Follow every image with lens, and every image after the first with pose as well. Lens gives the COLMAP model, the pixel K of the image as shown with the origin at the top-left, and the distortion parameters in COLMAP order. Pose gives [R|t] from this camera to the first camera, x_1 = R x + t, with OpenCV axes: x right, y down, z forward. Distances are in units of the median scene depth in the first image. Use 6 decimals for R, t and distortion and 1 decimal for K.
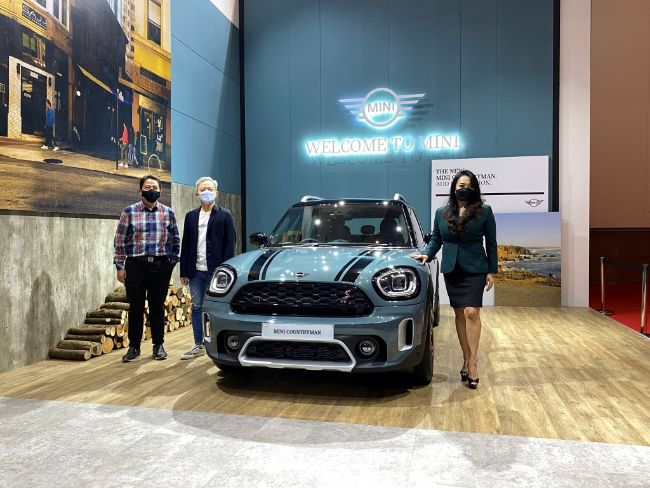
lens RADIAL K [[493.2, 0, 328.3], [0, 493.2, 231.4], [0, 0, 1]] dist [-0.000120, 0.003568]
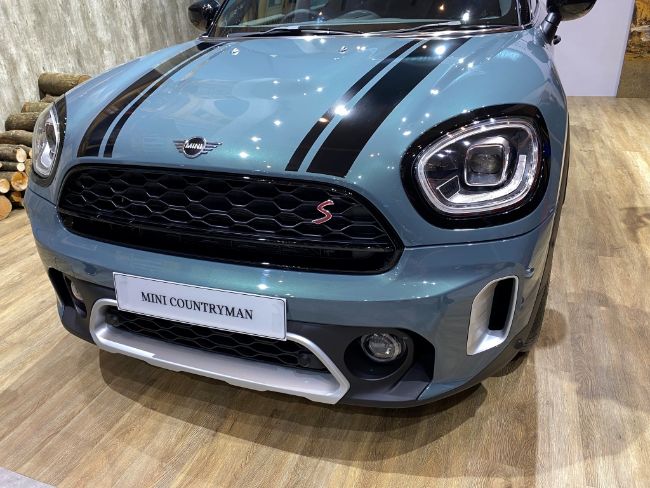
lens RADIAL K [[493.2, 0, 328.3], [0, 493.2, 231.4], [0, 0, 1]] dist [-0.000120, 0.003568]
pose [[0.990968, 0.022606, -0.132179, 0.065017], [0.038465, 0.896347, 0.441682, -0.006813], [0.128463, -0.442777, 0.887382, 0.527901]]
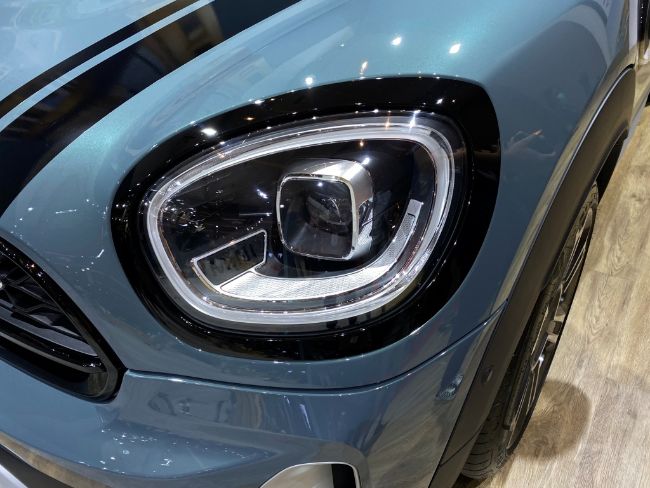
lens RADIAL K [[493.2, 0, 328.3], [0, 493.2, 231.4], [0, 0, 1]] dist [-0.000120, 0.003568]
pose [[0.928709, 0.163264, -0.332934, 0.156166], [0.059828, 0.820118, 0.569057, 0.016774], [0.365952, -0.548407, 0.751883, 0.700633]]
